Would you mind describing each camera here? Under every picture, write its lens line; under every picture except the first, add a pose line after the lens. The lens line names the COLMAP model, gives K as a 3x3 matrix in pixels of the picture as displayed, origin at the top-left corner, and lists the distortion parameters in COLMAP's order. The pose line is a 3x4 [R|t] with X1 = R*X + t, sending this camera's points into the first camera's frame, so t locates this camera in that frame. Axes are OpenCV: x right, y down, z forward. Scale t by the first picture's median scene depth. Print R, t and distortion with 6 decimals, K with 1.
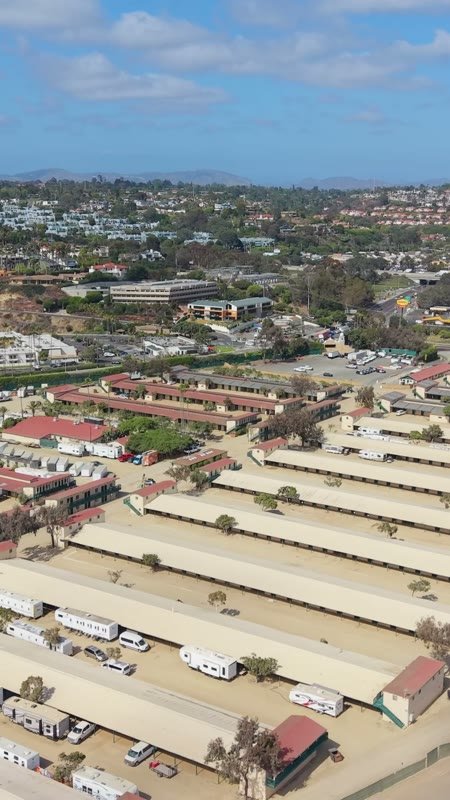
lens RADIAL K [[1014.5, 0, 226.1], [0, 1014.5, 399.4], [0, 0, 1]] dist [0.047085, 0.000000]
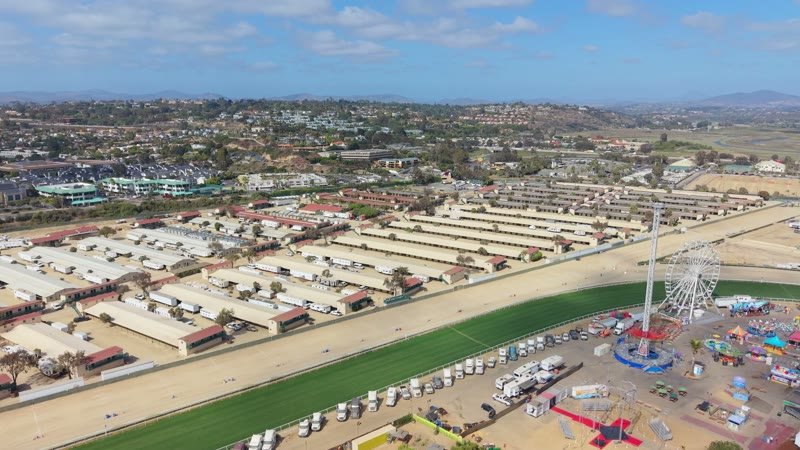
lens RADIAL K [[571.0, 0, 399.6], [0, 571.0, 225.0], [0, 0, 1]] dist [0.041557, -0.056500]
pose [[0.999999, 0.001586, -0.000449, 0.008490], [-0.001584, 0.999993, 0.003340, 0.041995], [0.000454, -0.003340, 0.999994, -0.211579]]
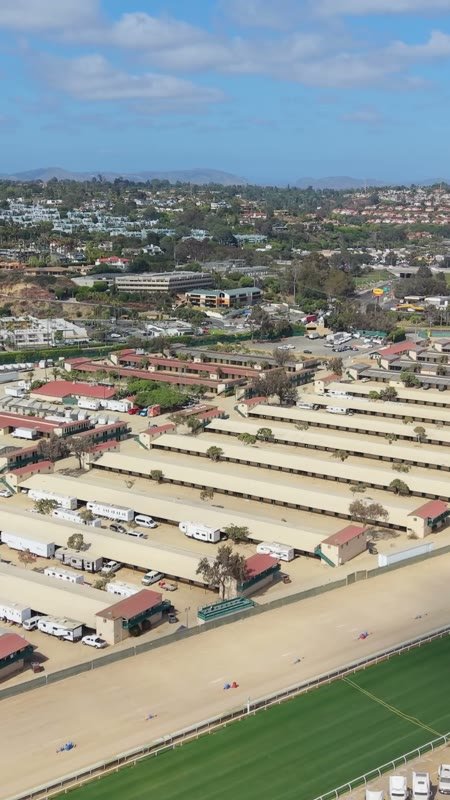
lens RADIAL K [[1014.5, 0, 225.5], [0, 1014.5, 400.3], [0, 0, 1]] dist [0.047085, 0.000000]
pose [[0.999997, 0.001358, 0.001824, 0.005103], [-0.001361, 0.999998, 0.001634, 0.025668], [-0.001822, -0.001637, 0.999997, -0.130906]]
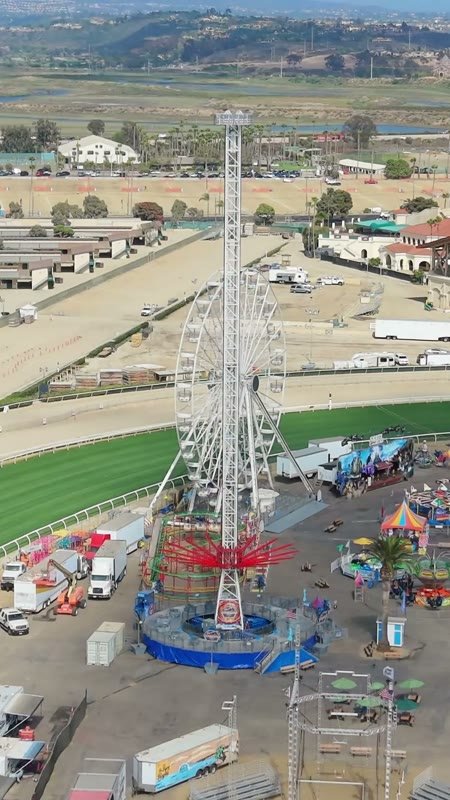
lens RADIAL K [[2005.8, 0, 223.5], [0, 2005.8, 397.9], [0, 0, 1]] dist [0.174672, 0.000000]
pose [[0.770355, -0.112579, 0.627598, -0.074820], [0.121933, 0.992135, 0.028302, 0.070939], [-0.625848, 0.054722, 0.778023, -0.146787]]
